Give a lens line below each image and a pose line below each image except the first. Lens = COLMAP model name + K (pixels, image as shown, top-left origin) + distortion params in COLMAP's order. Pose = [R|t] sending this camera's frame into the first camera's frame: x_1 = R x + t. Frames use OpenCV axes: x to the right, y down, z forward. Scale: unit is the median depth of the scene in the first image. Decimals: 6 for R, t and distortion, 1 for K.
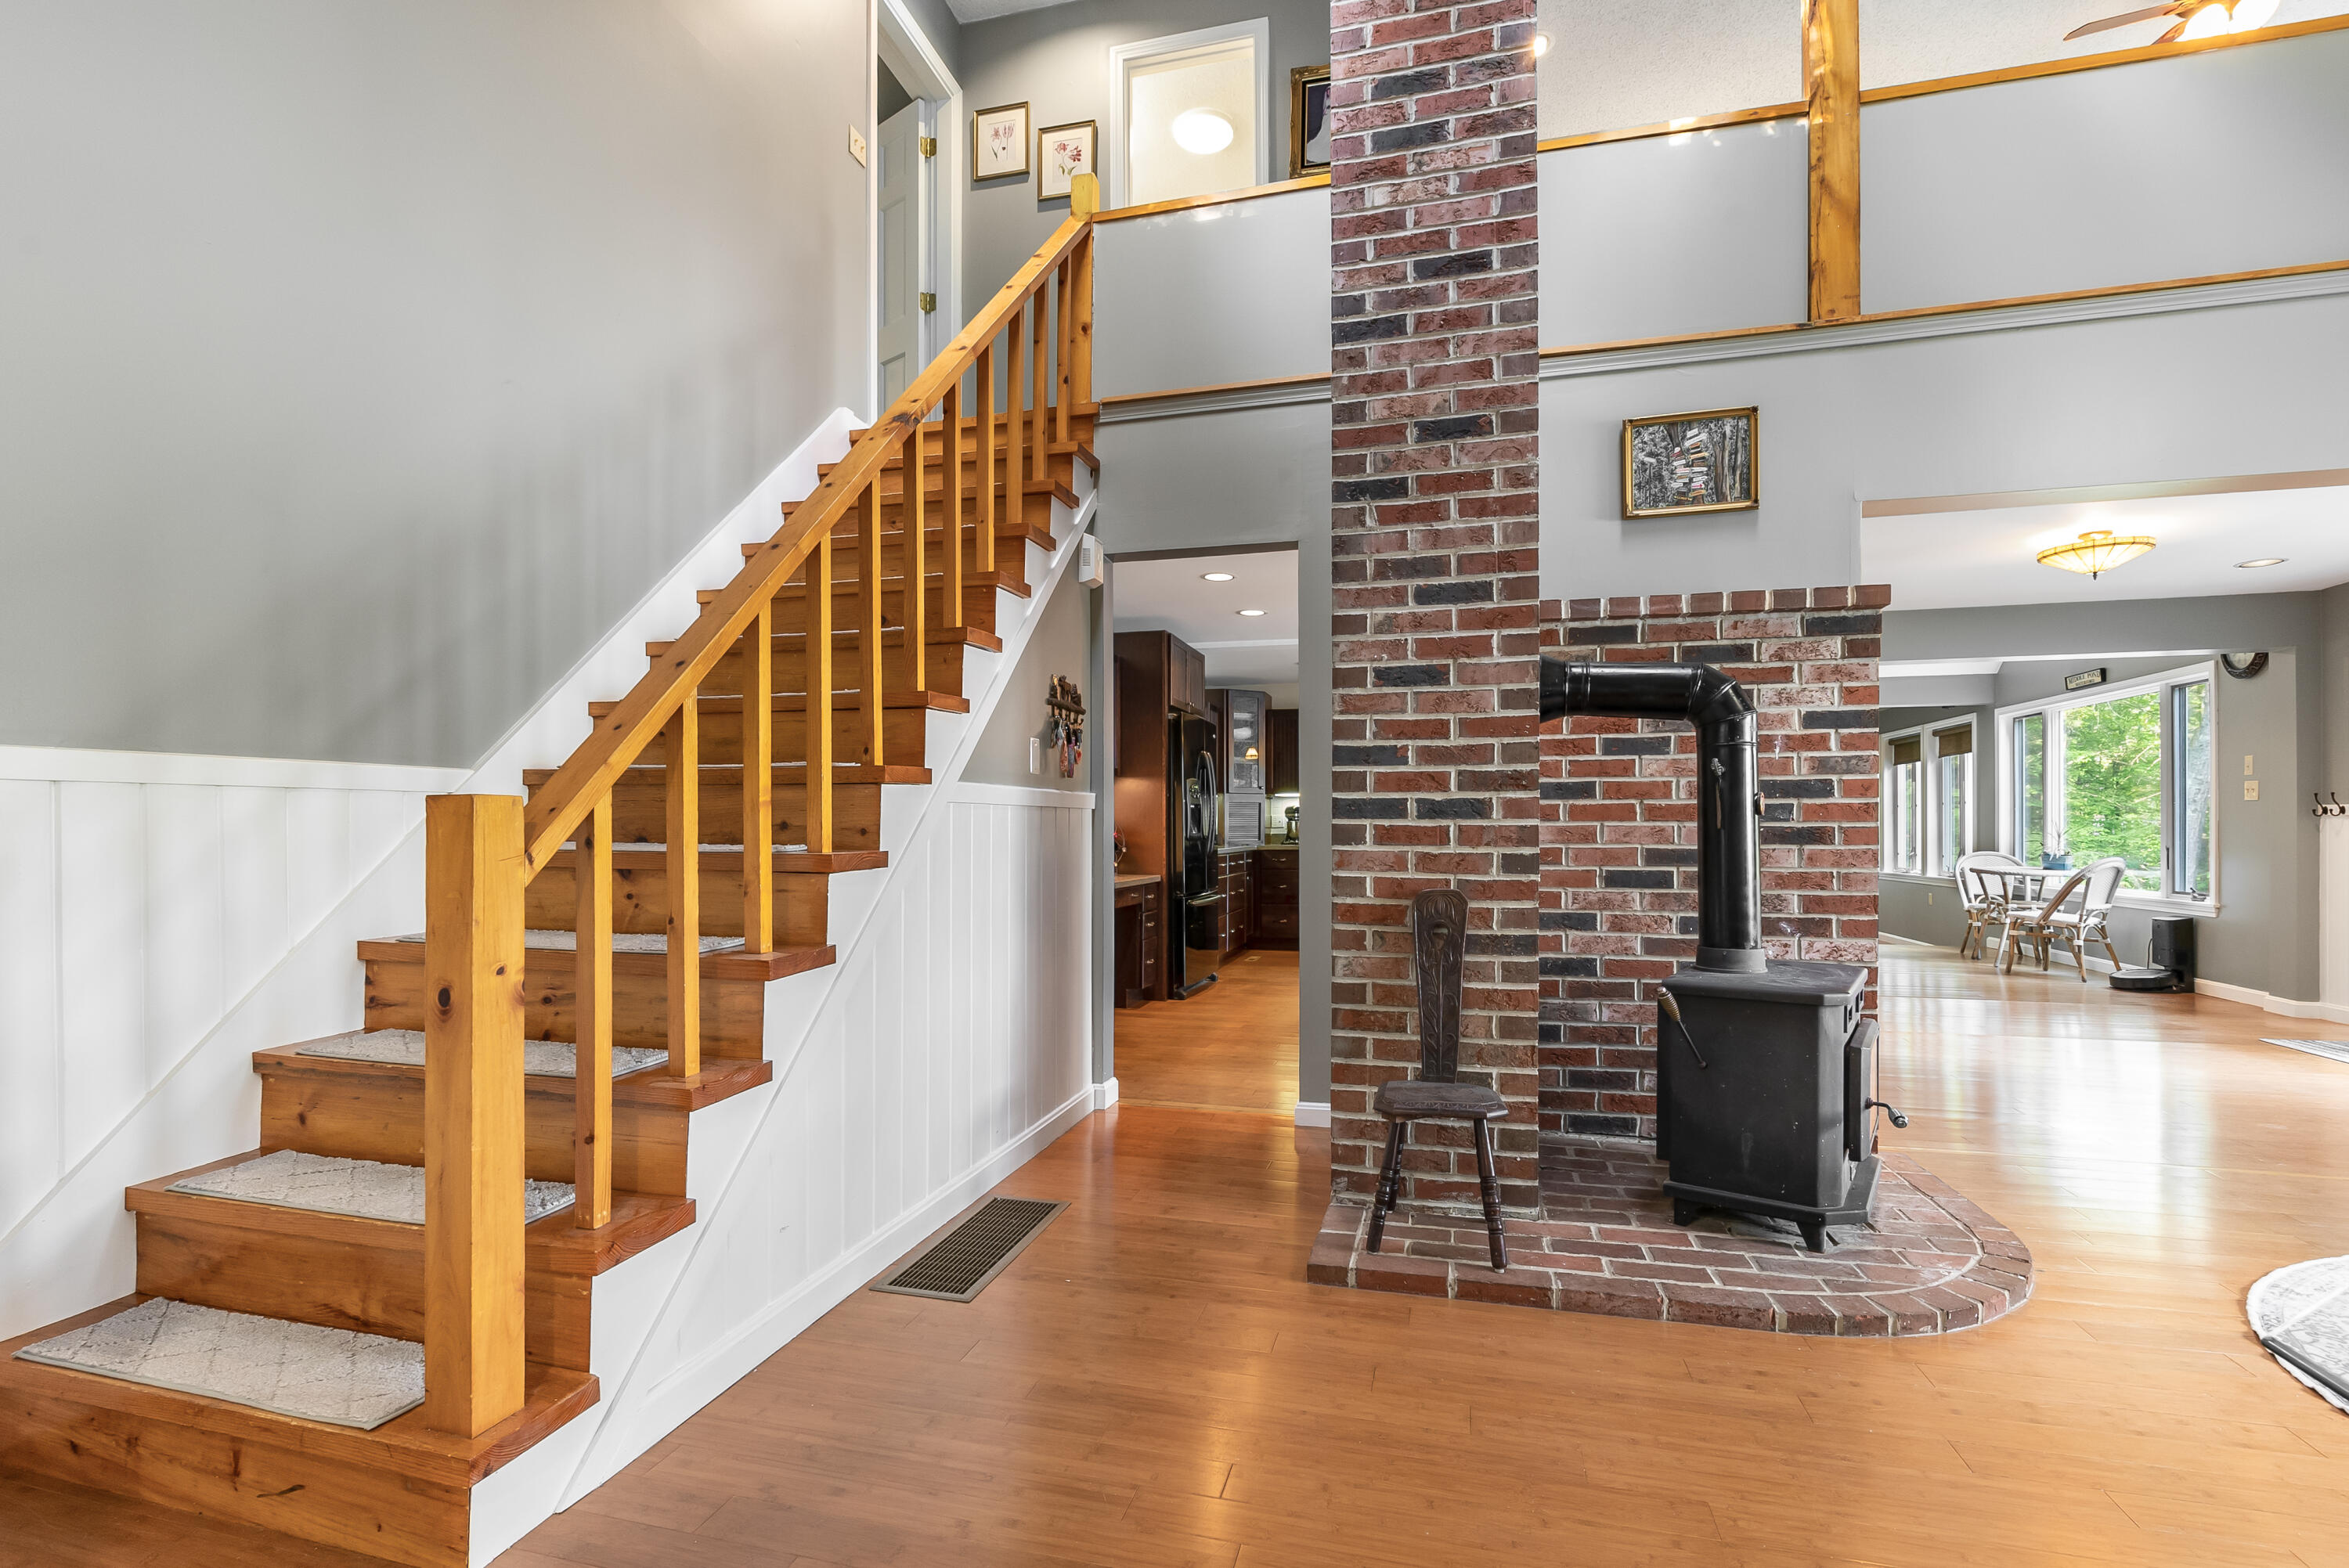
lens RADIAL K [[1060.4, 0, 1162.2], [0, 1060.4, 825.3], [0, 0, 1]] dist [-0.019147, 0.005760]
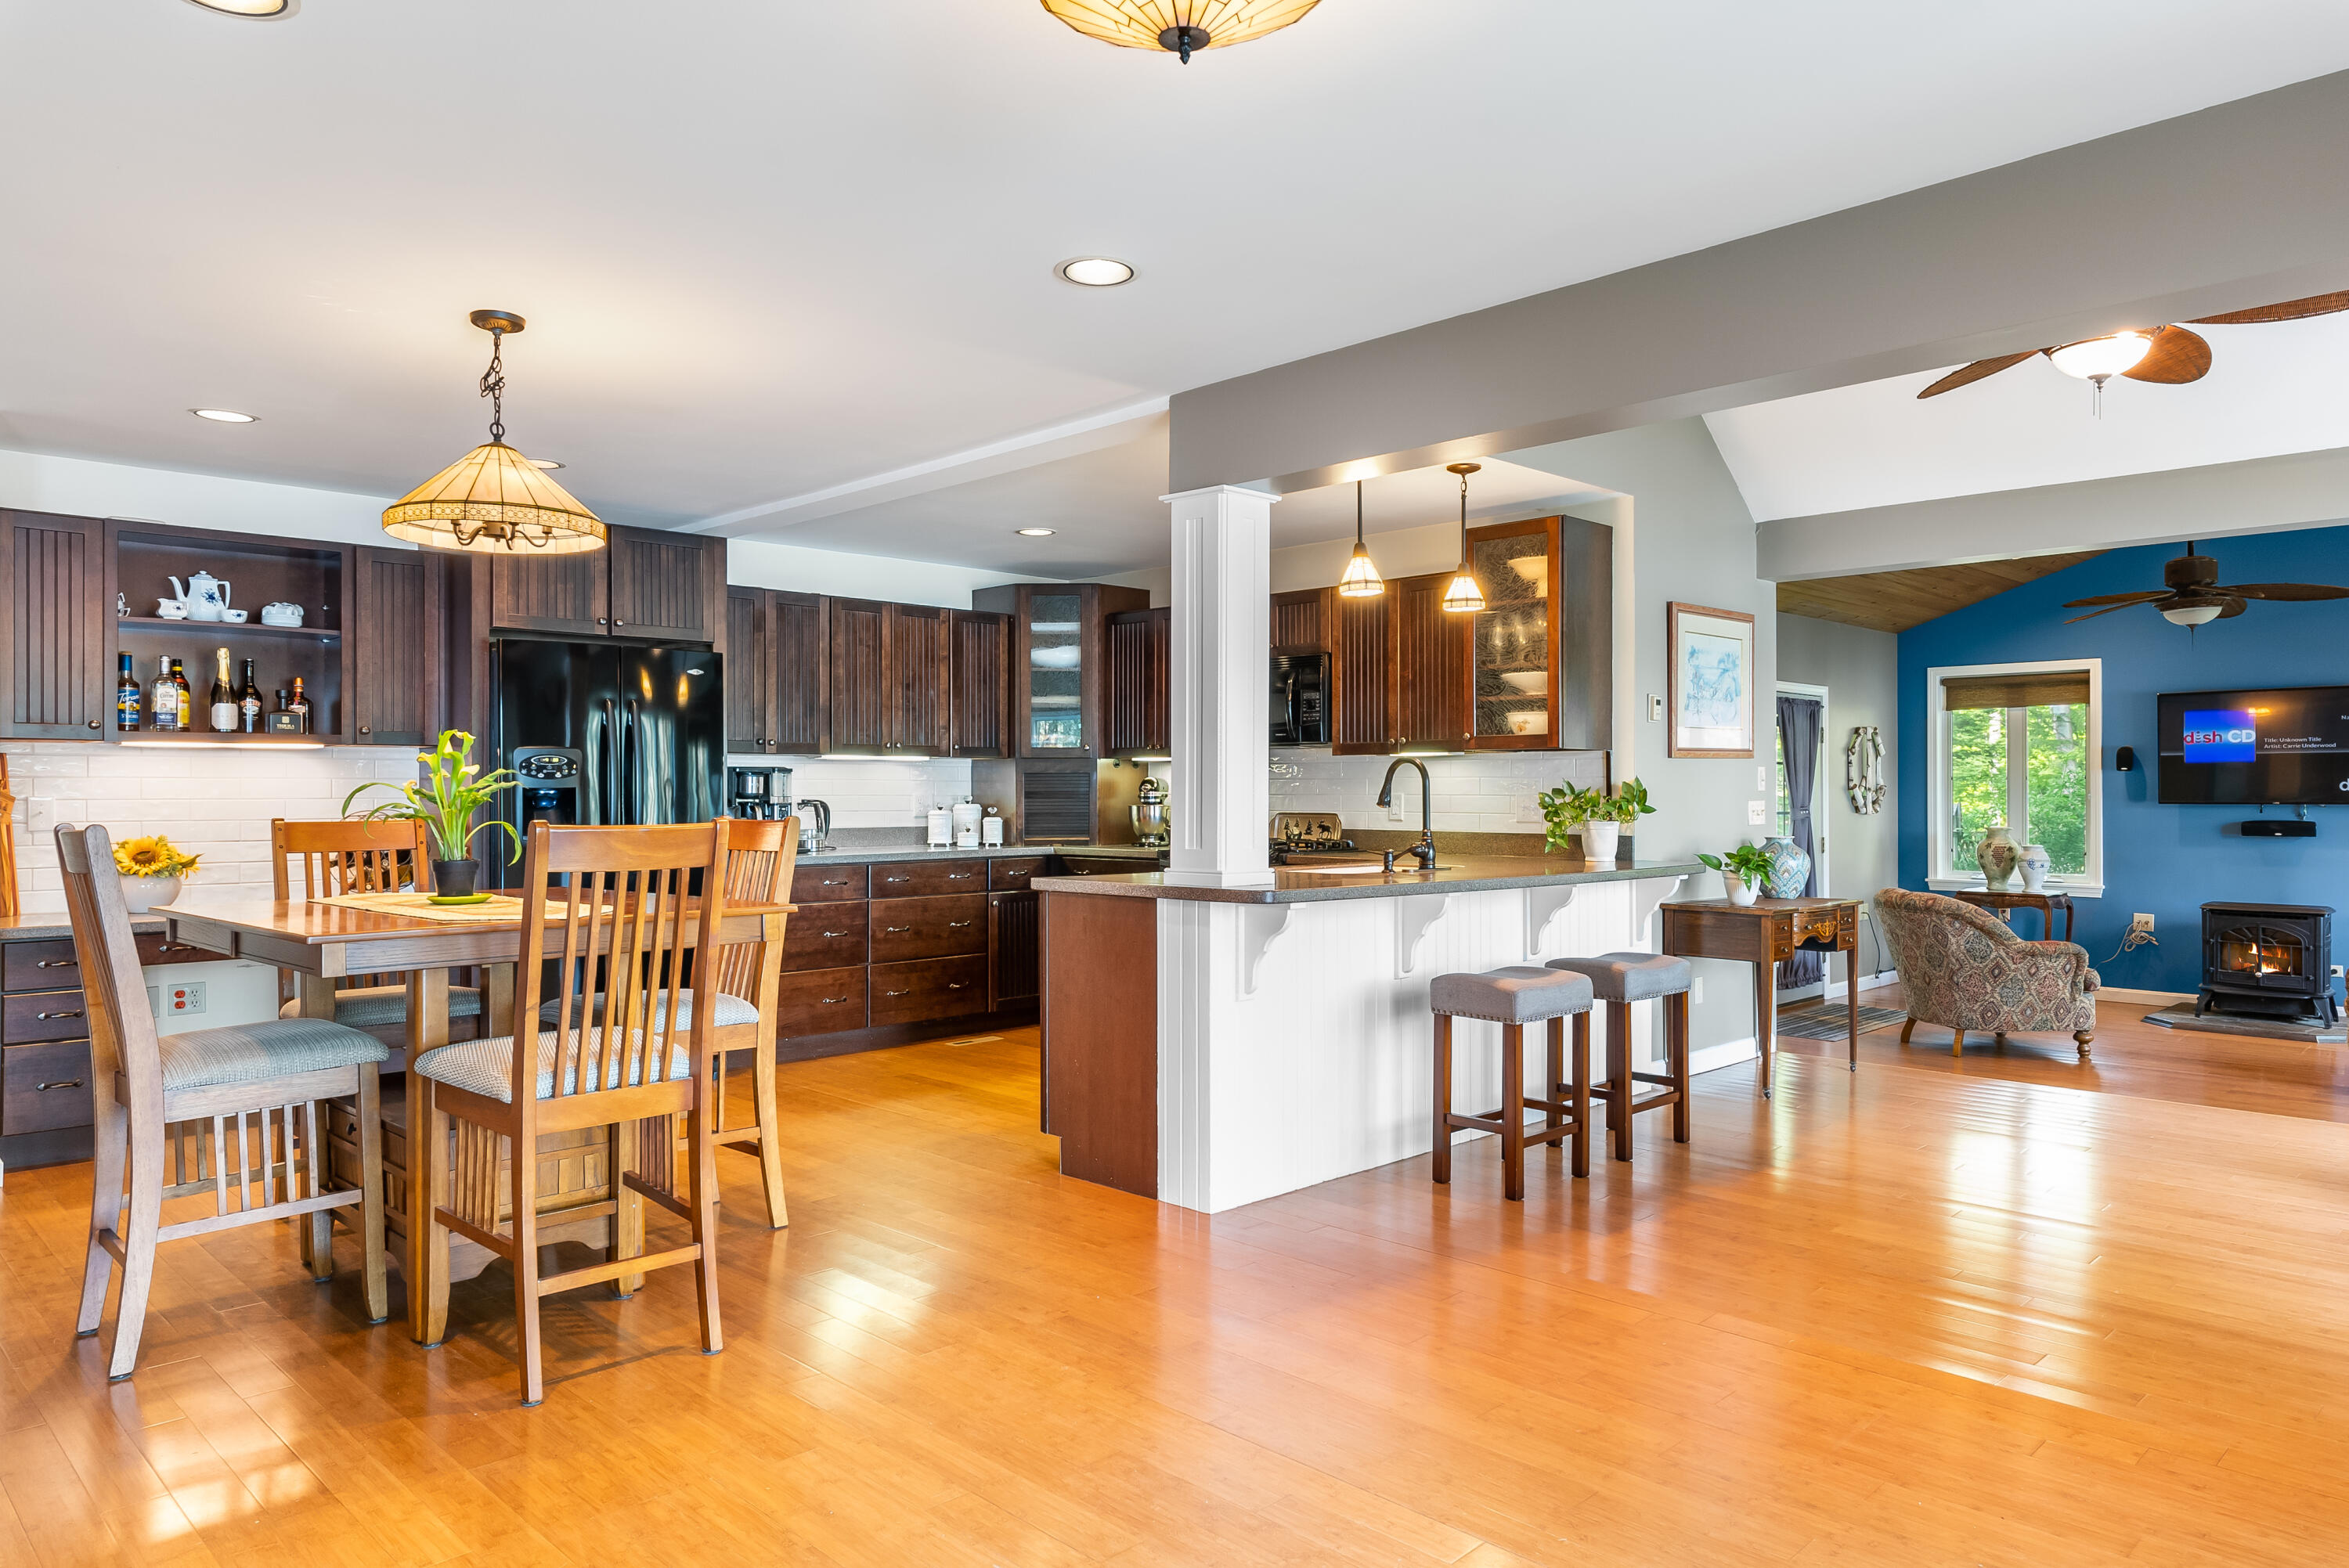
lens RADIAL K [[1510.7, 0, 1172.9], [0, 1510.7, 768.1], [0, 0, 1]] dist [0.027442, -0.002226]
pose [[0.865135, -0.007018, -0.501490, 1.674149], [0.002149, 0.999945, -0.010286, -0.047877], [0.501534, 0.007821, 0.865103, 0.920722]]
